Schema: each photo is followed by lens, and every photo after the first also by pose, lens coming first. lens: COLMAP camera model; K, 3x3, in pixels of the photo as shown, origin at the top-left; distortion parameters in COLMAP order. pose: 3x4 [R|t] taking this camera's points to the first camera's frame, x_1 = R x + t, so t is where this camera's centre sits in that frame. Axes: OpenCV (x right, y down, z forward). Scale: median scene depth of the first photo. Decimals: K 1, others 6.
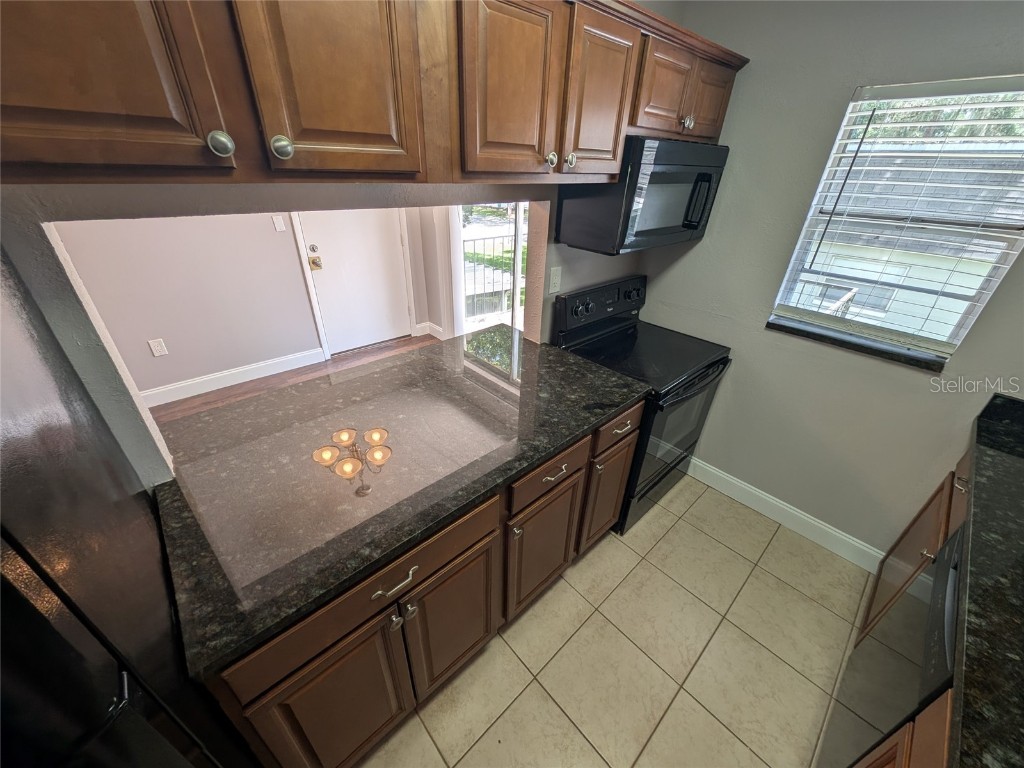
lens RADIAL K [[381.5, 0, 506.2], [0, 381.5, 387.8], [0, 0, 1]] dist [0.002462, -0.004349]
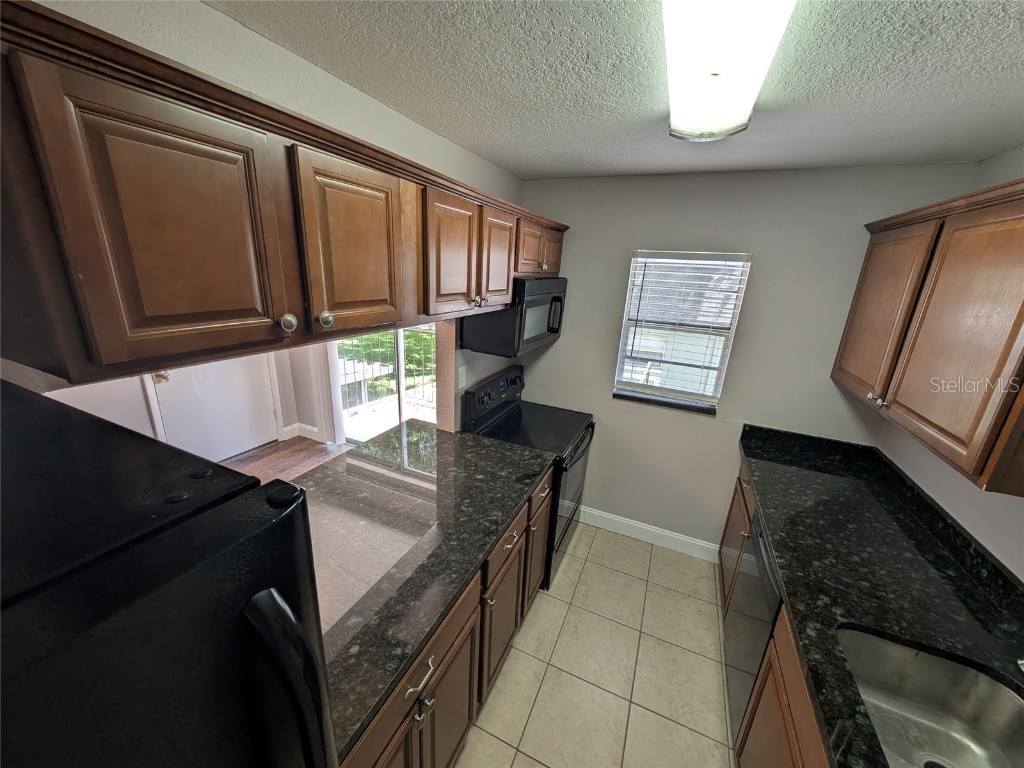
lens RADIAL K [[384.3, 0, 508.0], [0, 384.3, 386.1], [0, 0, 1]] dist [0.010968, -0.004470]
pose [[0.915885, -0.096226, 0.389739, -0.224795], [0.172654, 0.970889, -0.166027, -0.034631], [-0.362417, 0.219352, 0.905836, -0.144019]]
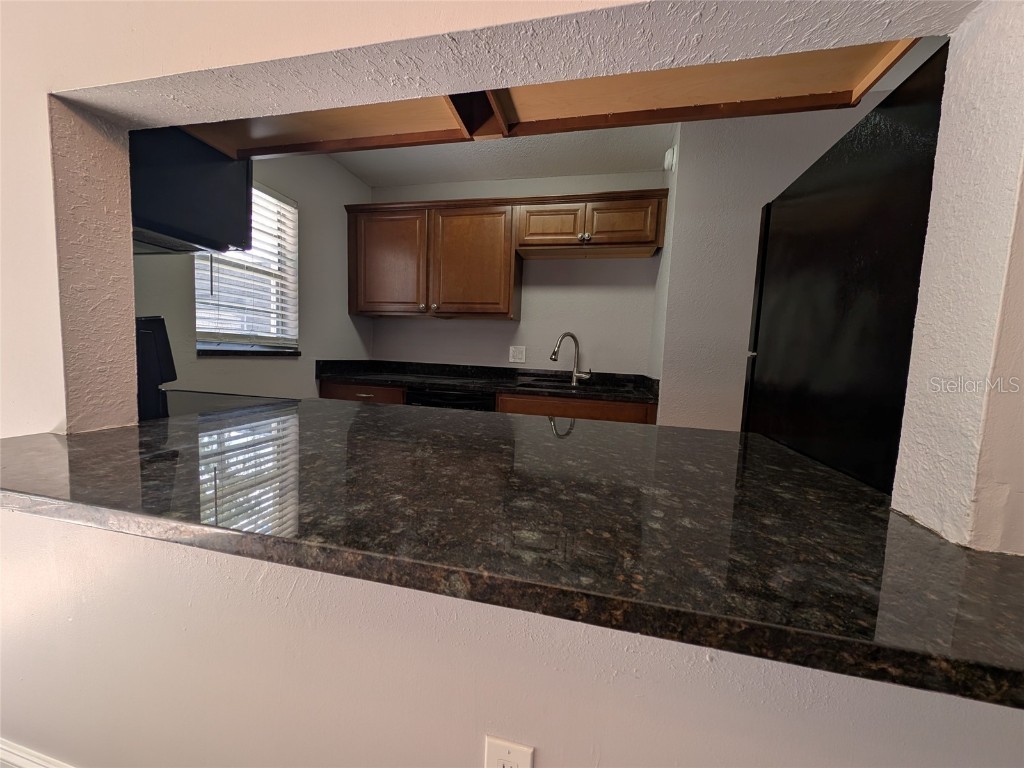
lens RADIAL K [[384.3, 0, 508.0], [0, 384.3, 386.1], [0, 0, 1]] dist [0.010968, -0.004470]
pose [[-0.561325, -0.118809, 0.819023, -0.624521], [0.357871, 0.857485, 0.369659, -0.189873], [-0.746219, 0.500604, -0.438809, 0.959339]]
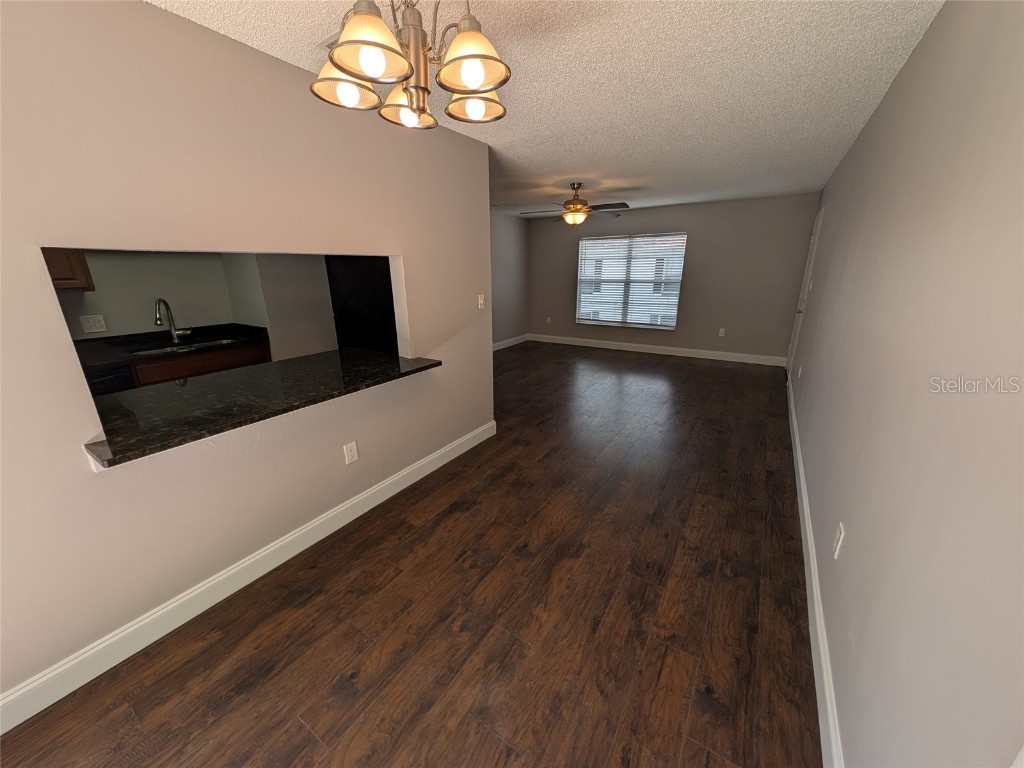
lens RADIAL K [[384.3, 0, 508.0], [0, 384.3, 386.1], [0, 0, 1]] dist [0.010968, -0.004470]
pose [[-0.967565, 0.059424, -0.245533, -0.582908], [-0.137422, 0.691742, 0.708949, -0.946800], [0.211974, 0.719696, -0.661139, 1.837477]]
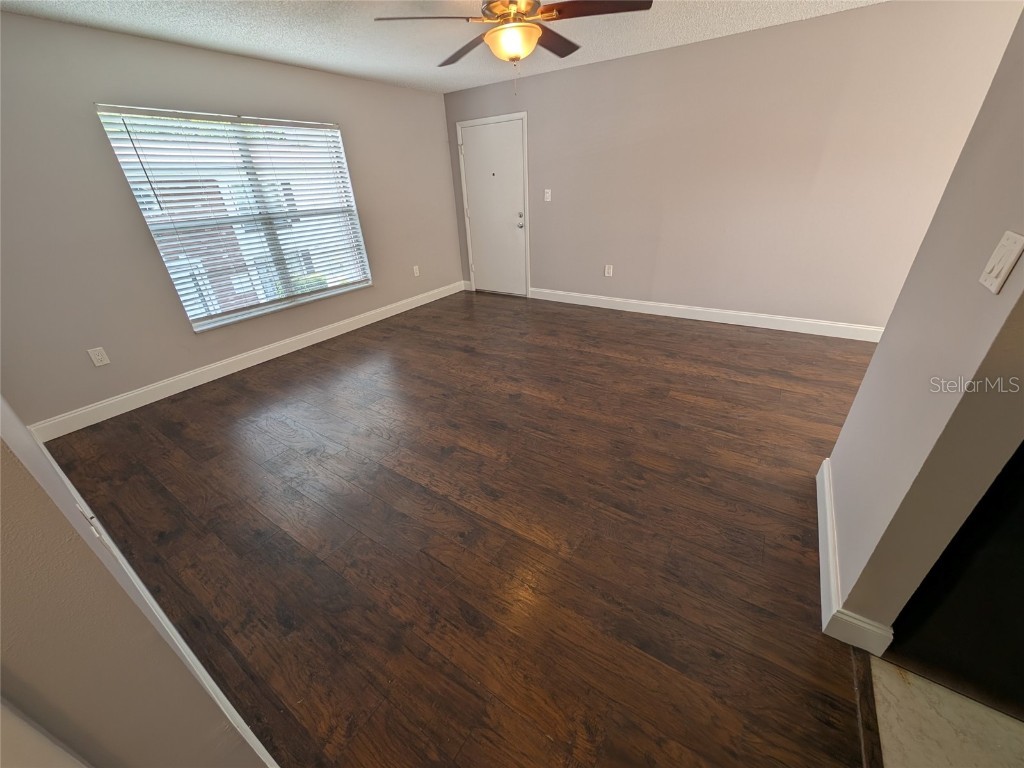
lens RADIAL K [[384.3, 0, 508.0], [0, 384.3, 386.1], [0, 0, 1]] dist [0.010968, -0.004470]
pose [[0.243511, 0.422155, -0.873205, -0.337718], [-0.435752, 0.851946, 0.290359, 0.578255], [0.866500, 0.309796, 0.391413, -0.750320]]
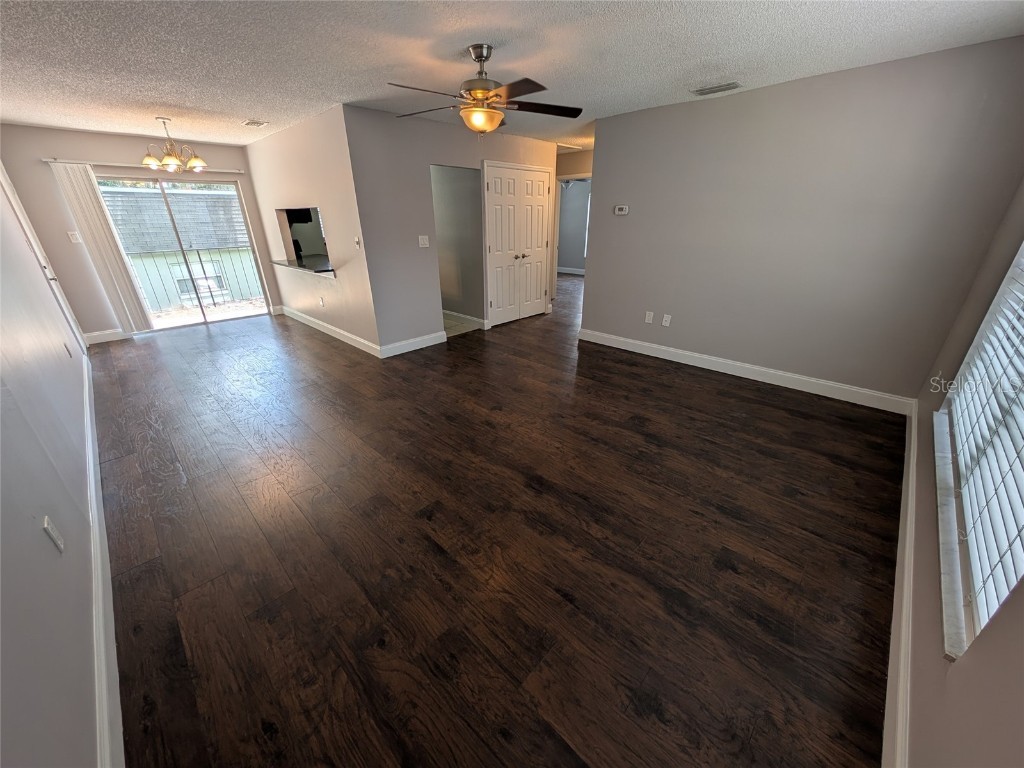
lens RADIAL K [[384.3, 0, 508.0], [0, 384.3, 386.1], [0, 0, 1]] dist [0.010968, -0.004470]
pose [[-0.063769, -0.430498, 0.900336, -3.456540], [0.502427, 0.765649, 0.401683, 0.282801], [-0.862265, 0.477968, 0.167469, -0.456816]]
